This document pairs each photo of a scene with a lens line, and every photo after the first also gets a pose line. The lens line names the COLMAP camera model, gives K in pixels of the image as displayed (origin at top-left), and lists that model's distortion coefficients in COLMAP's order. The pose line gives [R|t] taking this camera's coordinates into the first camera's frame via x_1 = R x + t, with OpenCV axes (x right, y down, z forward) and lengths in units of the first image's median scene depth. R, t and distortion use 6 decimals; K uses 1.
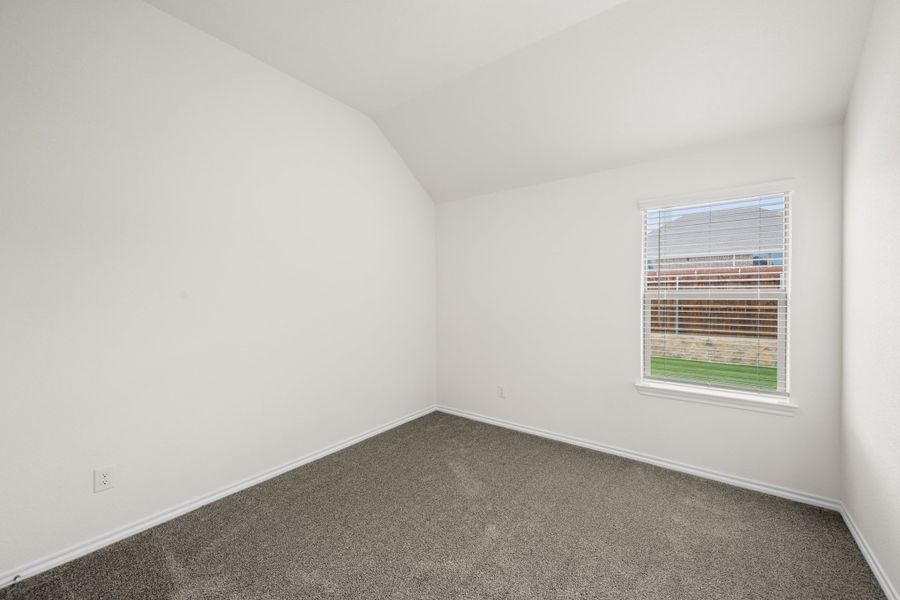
lens RADIAL K [[354.1, 0, 450.0], [0, 354.1, 300.0], [0, 0, 1]] dist [-0.000237, 0.000097]
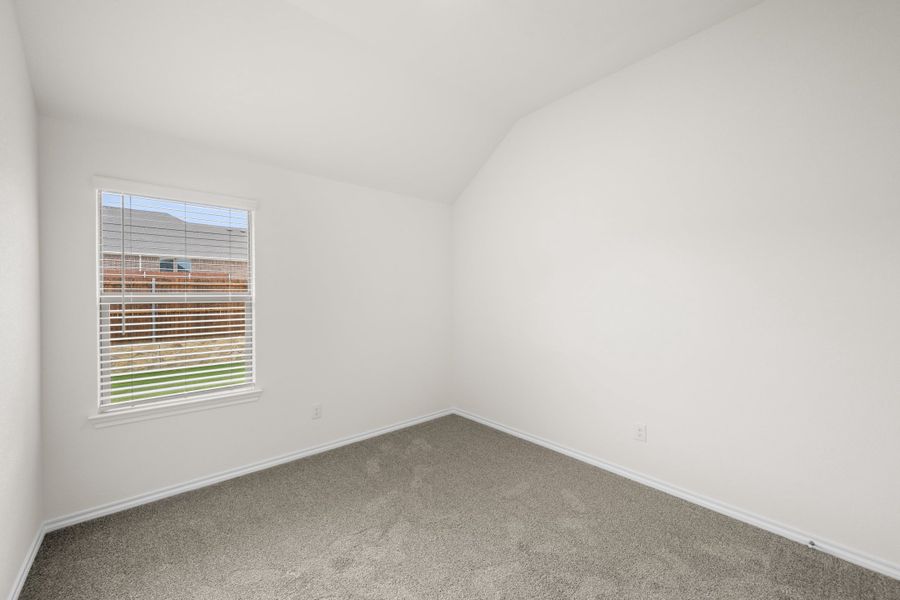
lens RADIAL K [[377.6, 0, 450.0], [0, 377.6, 300.0], [0, 0, 1]] dist [-0.001011, -0.000072]
pose [[0.182210, -0.007407, 0.983232, -0.126582], [0.019284, 0.999806, 0.003959, 0.000461], [-0.983070, 0.018239, 0.182318, 0.100052]]
